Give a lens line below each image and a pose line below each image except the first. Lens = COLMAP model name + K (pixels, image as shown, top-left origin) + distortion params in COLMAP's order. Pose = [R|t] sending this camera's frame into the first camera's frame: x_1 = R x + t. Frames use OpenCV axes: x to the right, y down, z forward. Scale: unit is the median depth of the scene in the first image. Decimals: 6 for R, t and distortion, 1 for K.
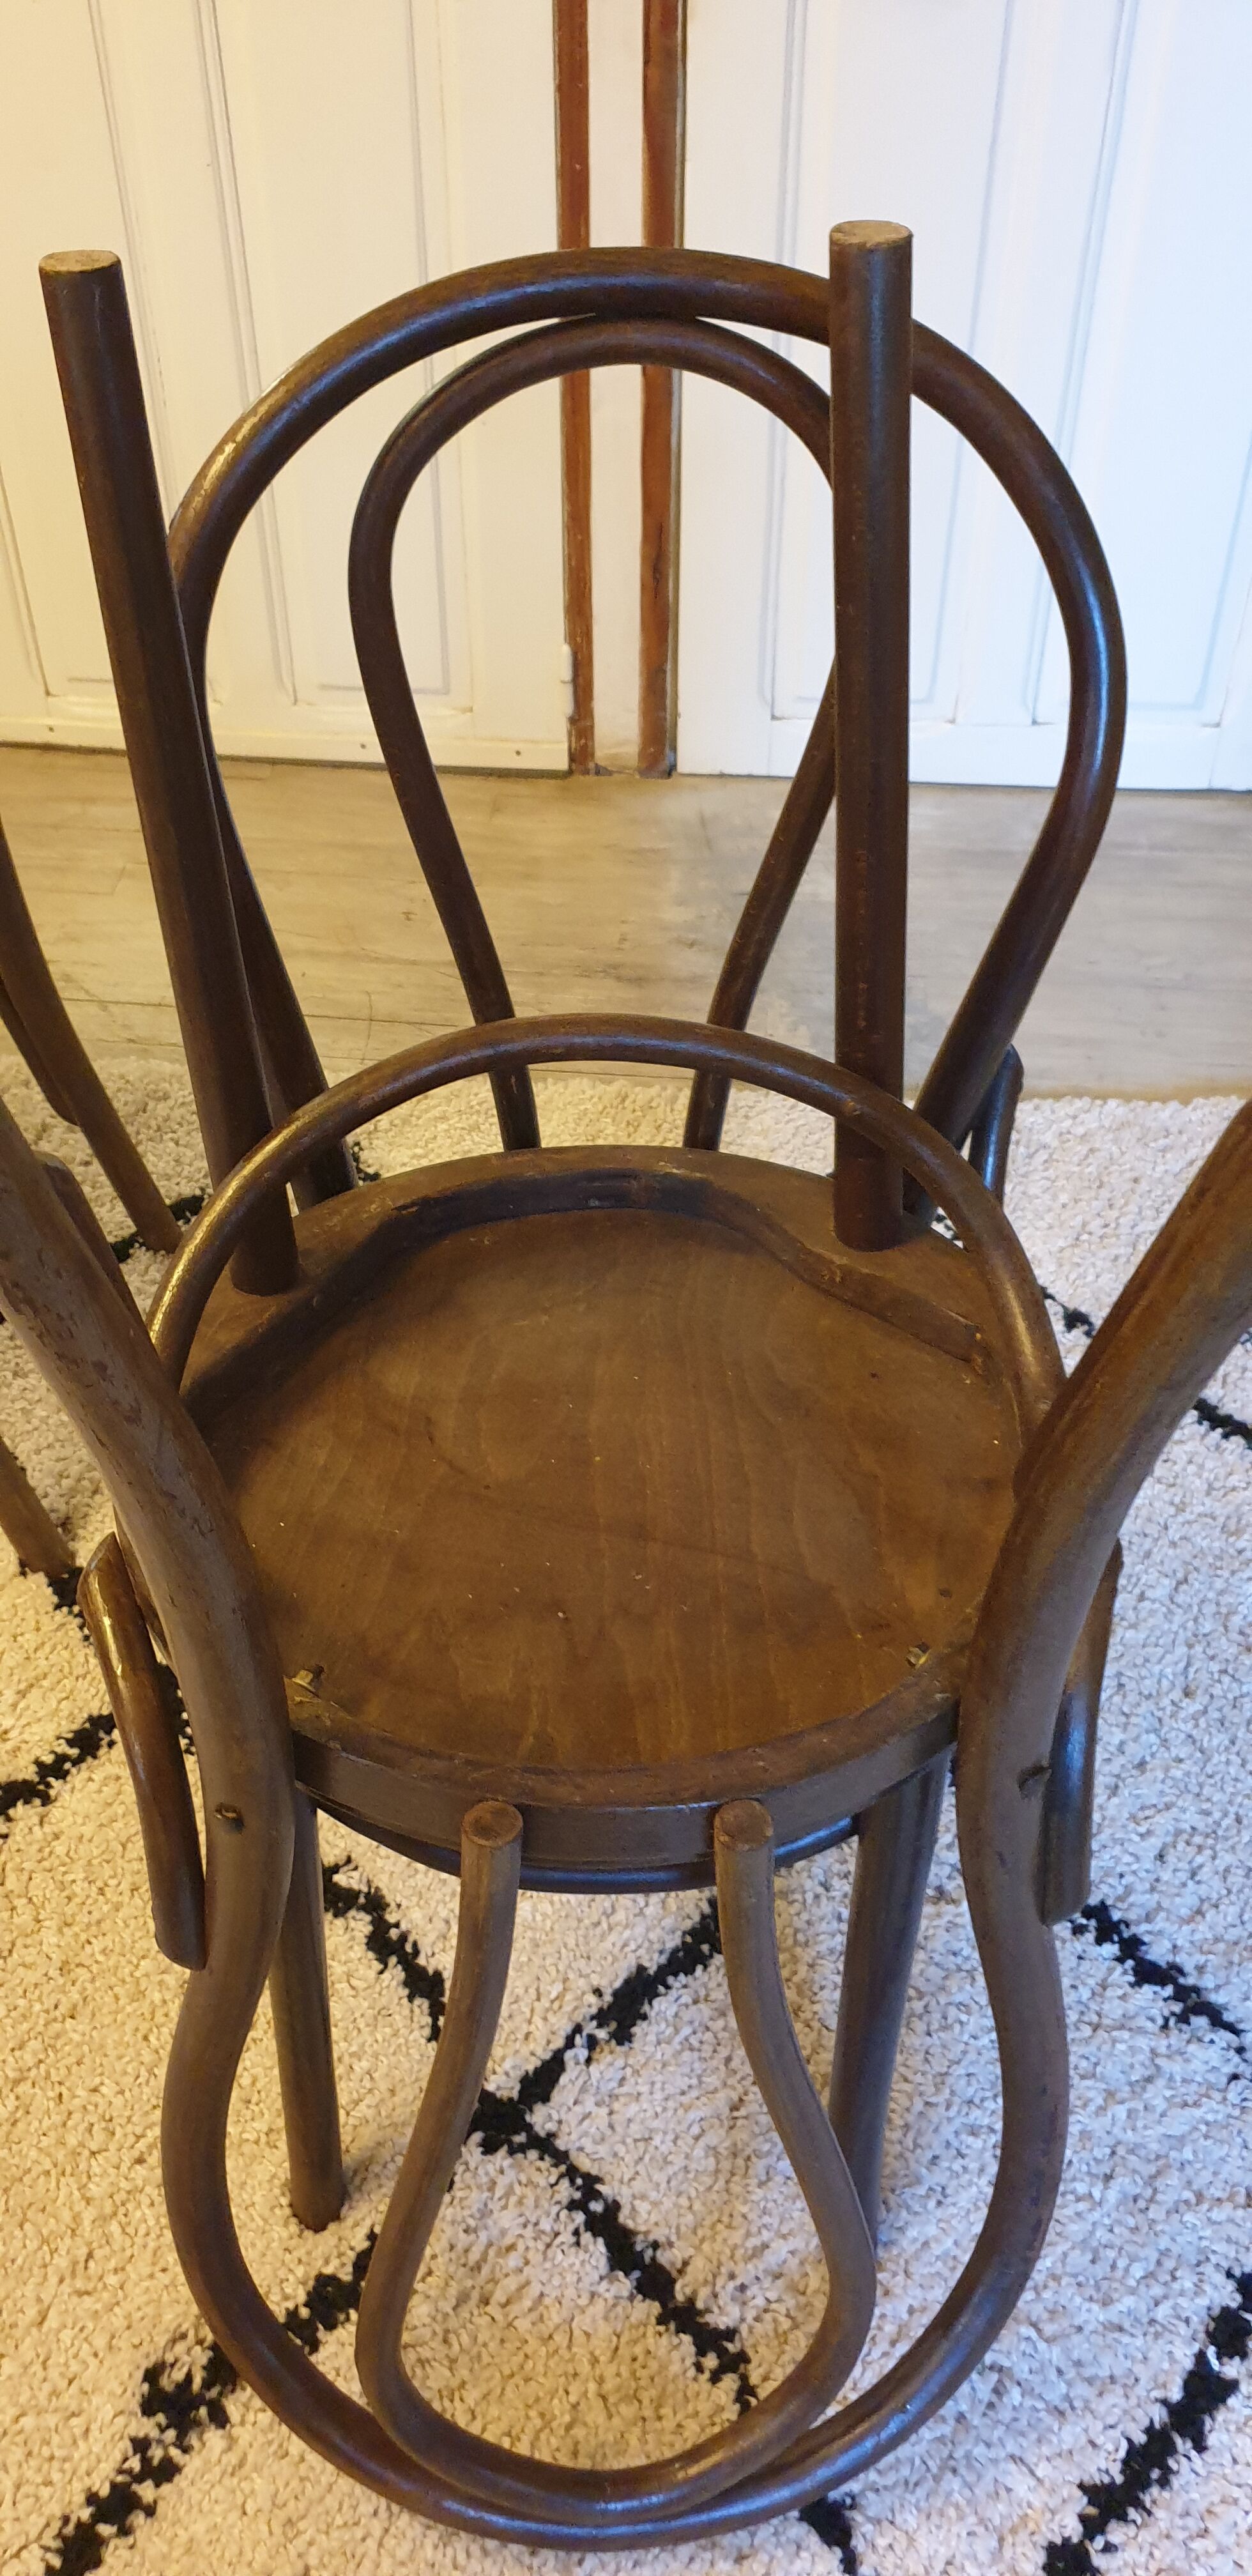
lens RADIAL K [[2104.4, 0, 559.8], [0, 2104.4, 1322.5], [0, 0, 1]] dist [-0.004635, 0.055775]
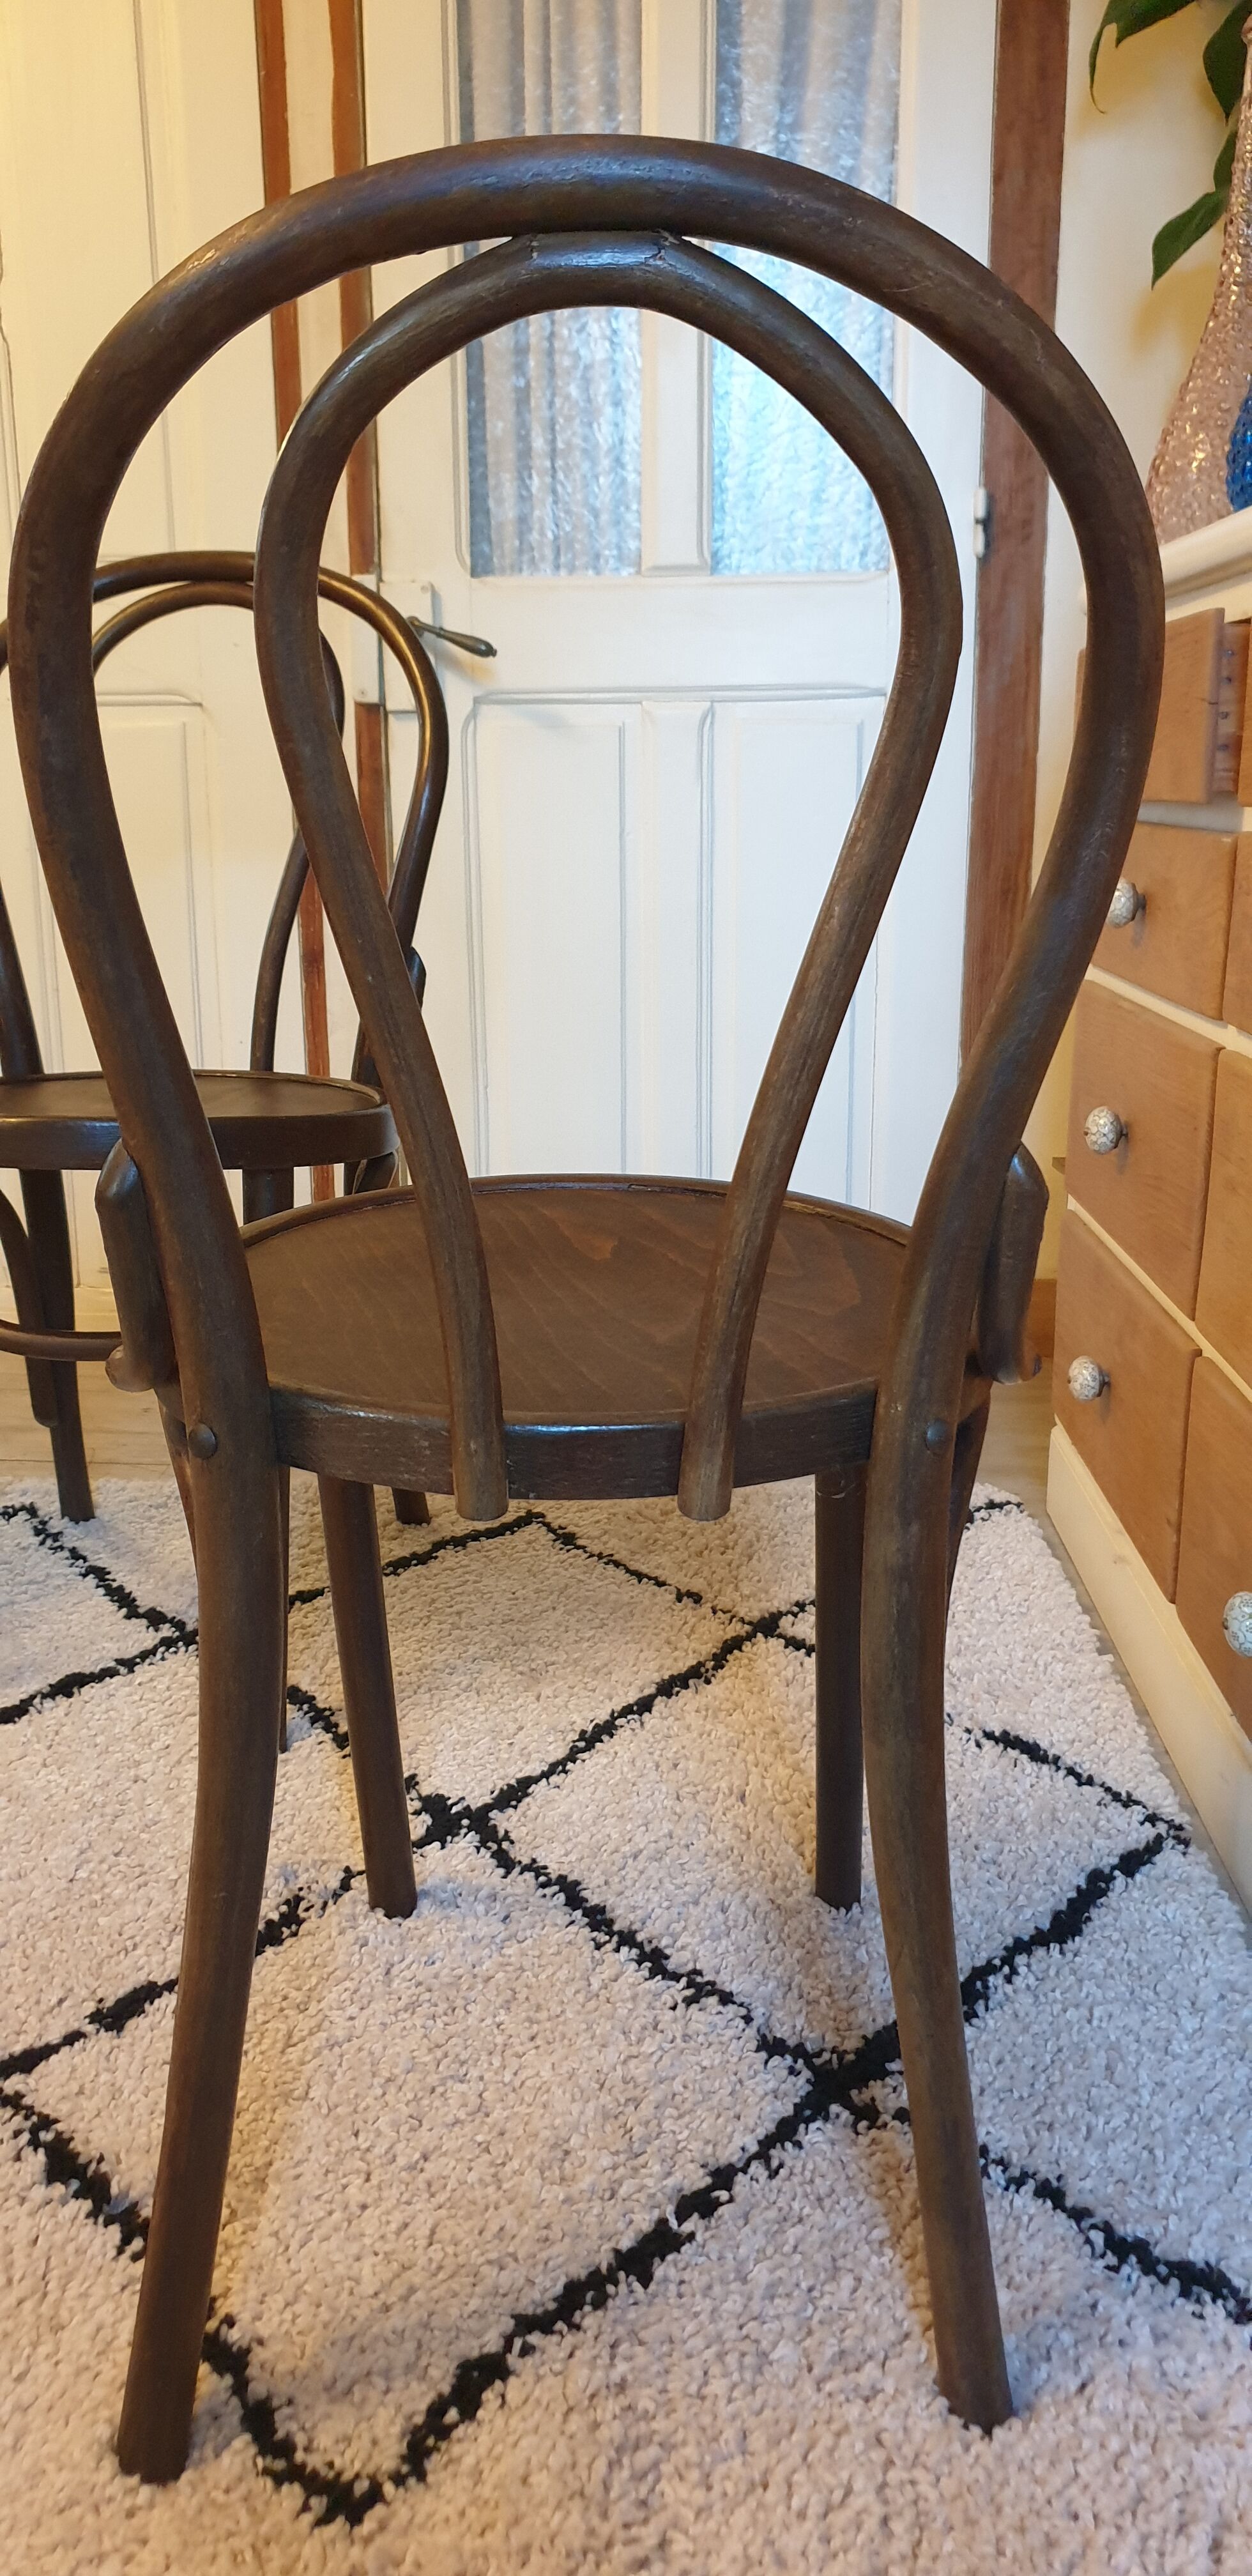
lens RADIAL K [[2104.4, 0, 620.9], [0, 2104.4, 1276.3], [0, 0, 1]] dist [-0.004635, 0.055775]
pose [[0.998772, 0.001410, 0.049527, 0.203116], [0.023366, 0.868049, -0.495929, 0.501337], [-0.043691, 0.496477, 0.866949, -0.021050]]
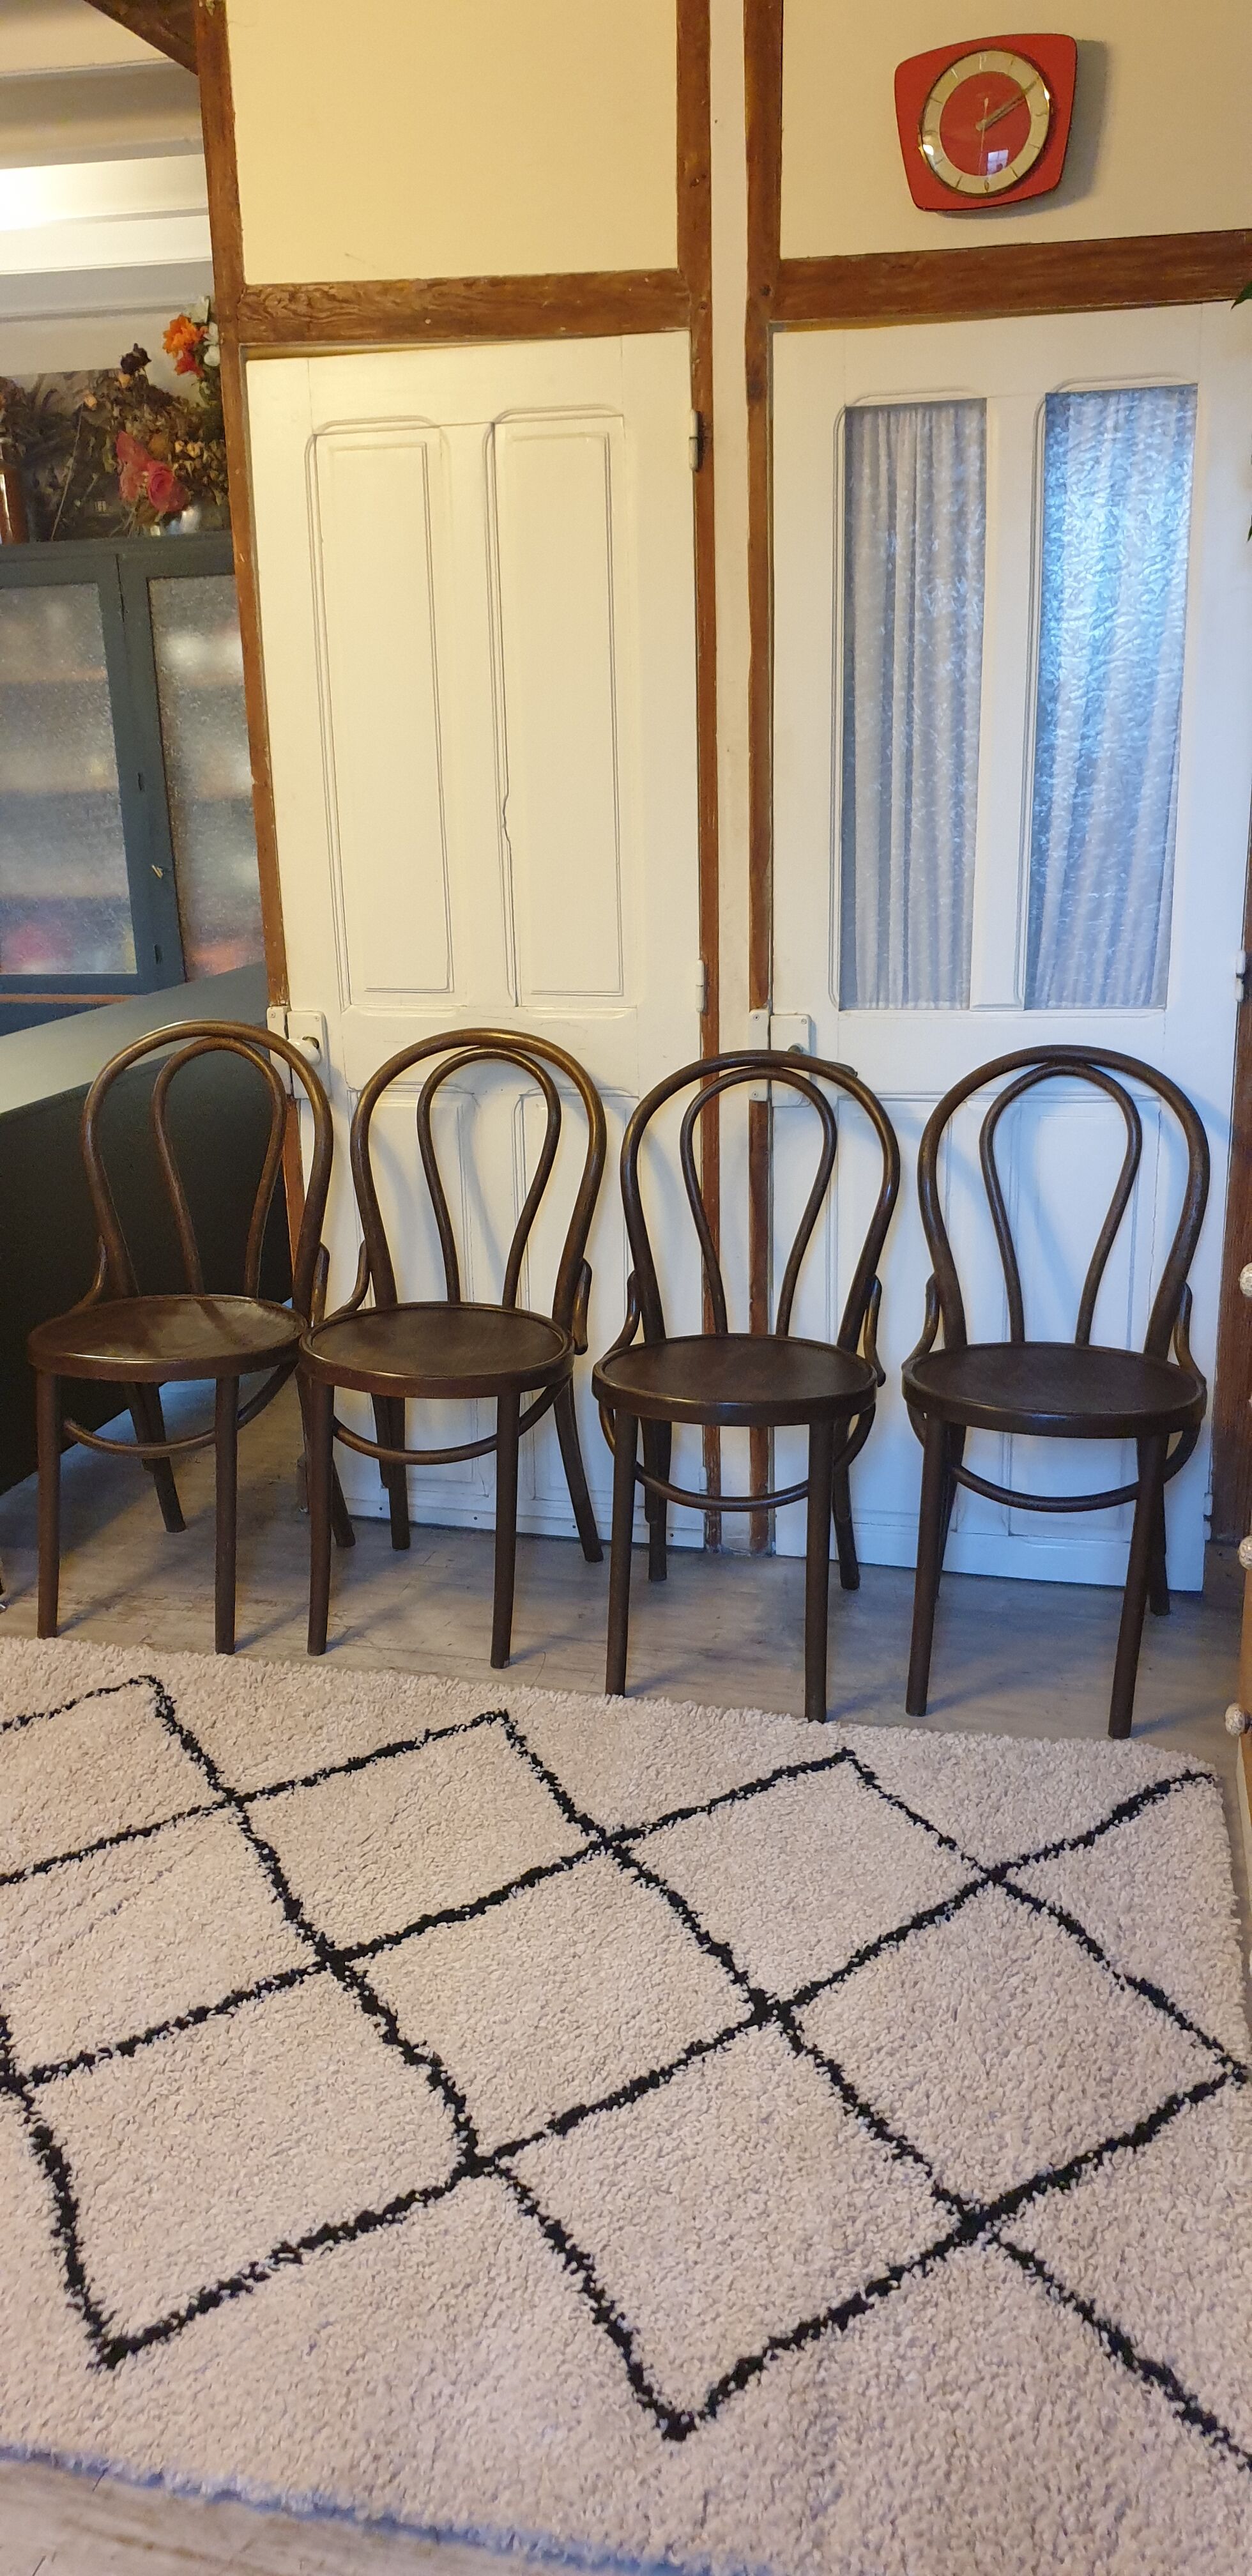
lens RADIAL K [[2104.4, 0, 587.0], [0, 2104.4, 1302.6], [0, 0, 1]] dist [-0.004635, 0.055775]
pose [[0.985863, 0.038197, -0.163140, 0.285674], [-0.108841, 0.886256, -0.450227, 0.484611], [0.127387, 0.461619, 0.877884, -0.756301]]
